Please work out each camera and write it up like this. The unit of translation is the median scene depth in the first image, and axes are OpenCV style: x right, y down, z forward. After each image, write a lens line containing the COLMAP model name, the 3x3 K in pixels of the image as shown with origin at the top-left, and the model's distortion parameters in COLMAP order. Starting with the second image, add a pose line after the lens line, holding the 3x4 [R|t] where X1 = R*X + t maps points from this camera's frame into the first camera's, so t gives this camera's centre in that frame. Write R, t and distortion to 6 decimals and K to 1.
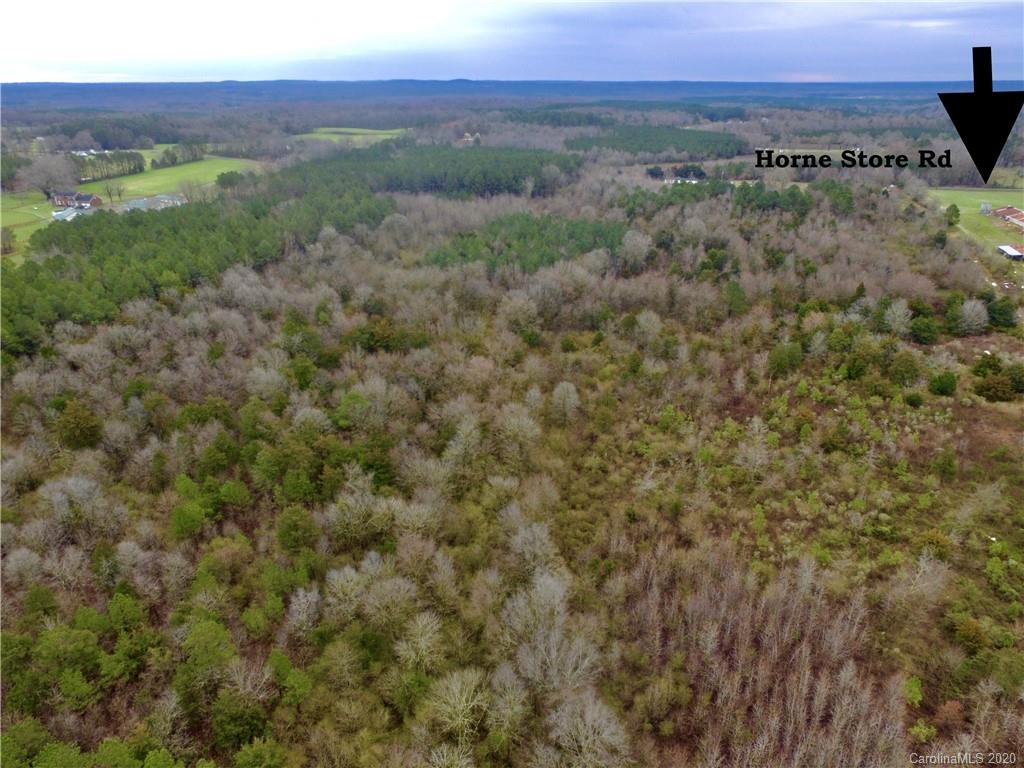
lens RADIAL K [[644.9, 0, 512.0], [0, 644.9, 384.0], [0, 0, 1]] dist [-0.020066, 0.021945]
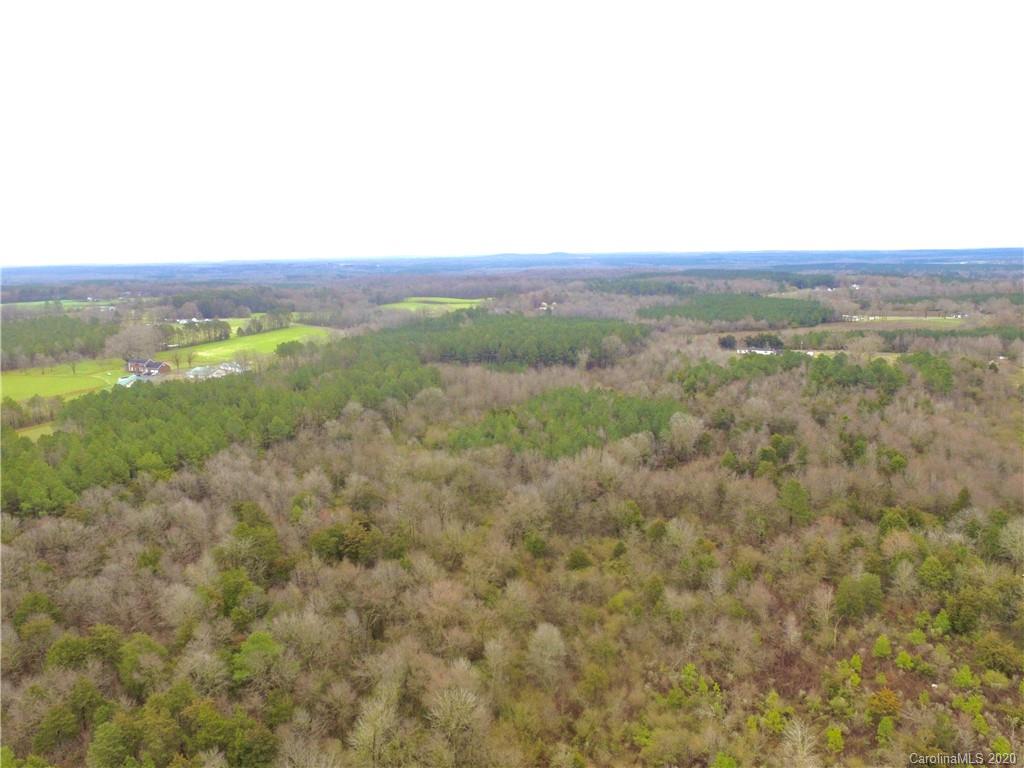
lens RADIAL K [[644.9, 0, 512.0], [0, 644.9, 384.0], [0, 0, 1]] dist [-0.020066, 0.021945]
pose [[0.989795, 0.013925, -0.141816, 0.077288], [-0.047376, 0.970757, -0.235344, -0.052333], [0.134392, 0.239661, 0.961510, 0.098965]]
